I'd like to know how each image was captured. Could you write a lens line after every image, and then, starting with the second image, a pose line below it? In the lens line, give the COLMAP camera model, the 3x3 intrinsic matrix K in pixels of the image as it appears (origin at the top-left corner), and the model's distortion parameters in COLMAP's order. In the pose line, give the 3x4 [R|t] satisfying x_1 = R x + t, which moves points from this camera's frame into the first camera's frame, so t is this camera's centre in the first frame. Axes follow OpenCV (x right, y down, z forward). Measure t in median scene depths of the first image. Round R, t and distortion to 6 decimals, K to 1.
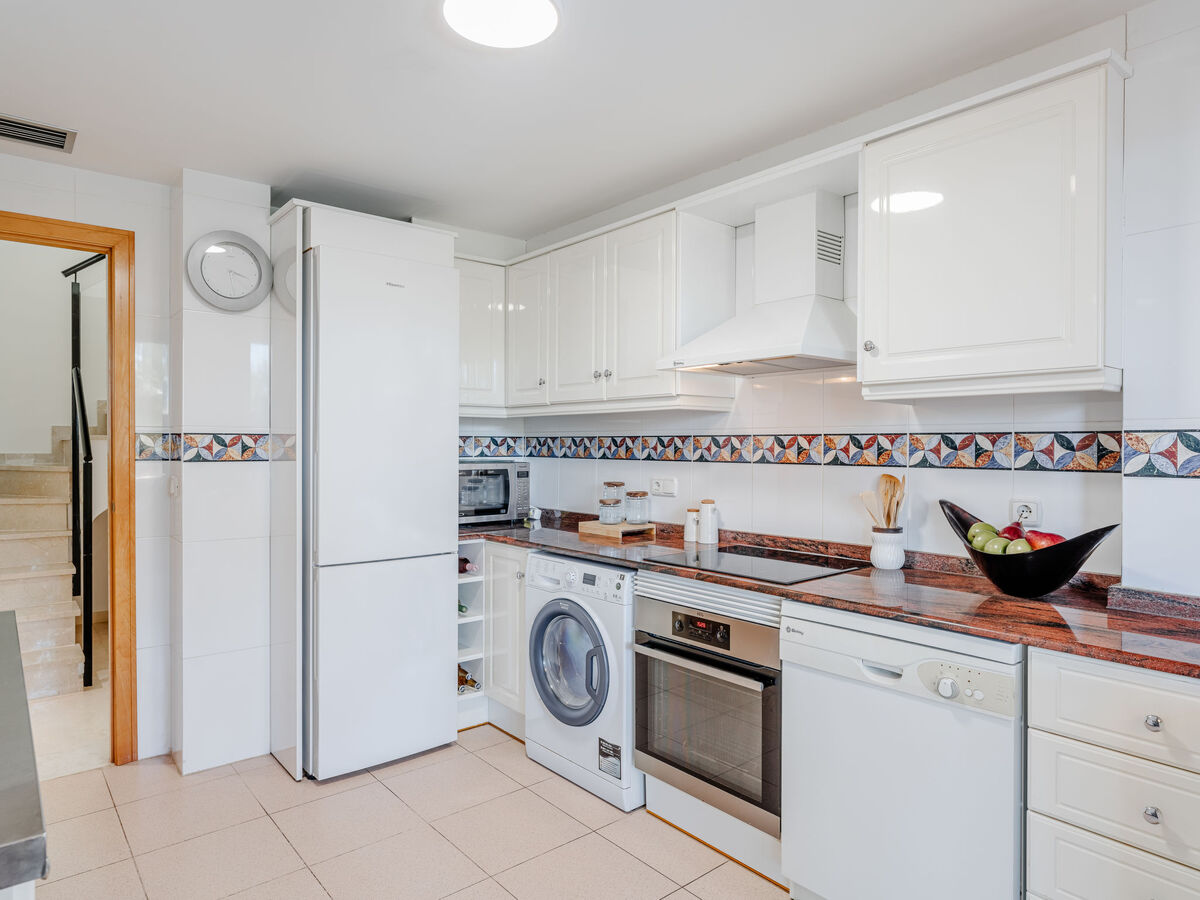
lens RADIAL K [[727.6, 0, 597.2], [0, 727.6, 447.3], [0, 0, 1]] dist [-0.005138, 0.005852]
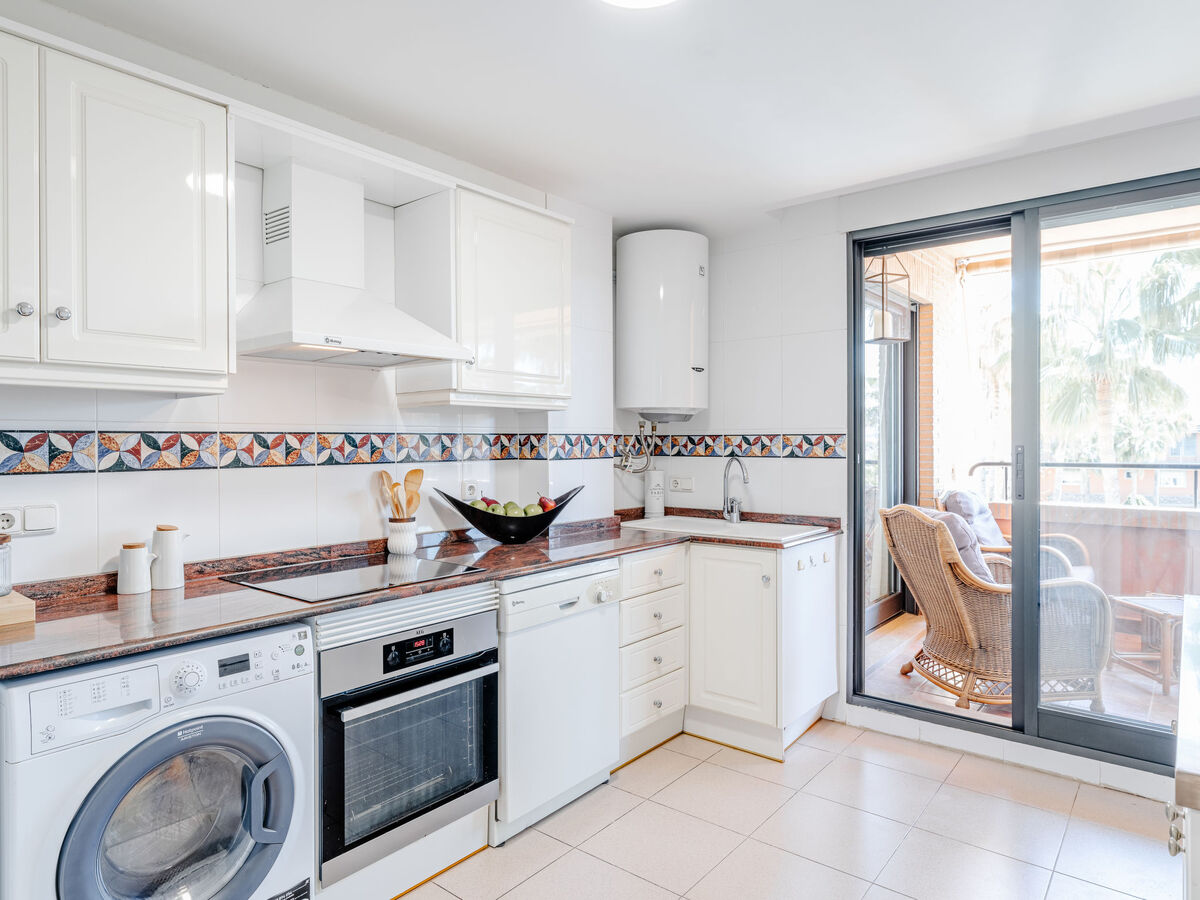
lens RADIAL K [[727.6, 0, 597.2], [0, 727.6, 447.3], [0, 0, 1]] dist [-0.005138, 0.005852]
pose [[-0.184301, -0.007644, 0.982840, -0.687378], [0.009091, 0.999914, 0.009482, -0.004712], [-0.982828, 0.010682, -0.184216, 0.835603]]
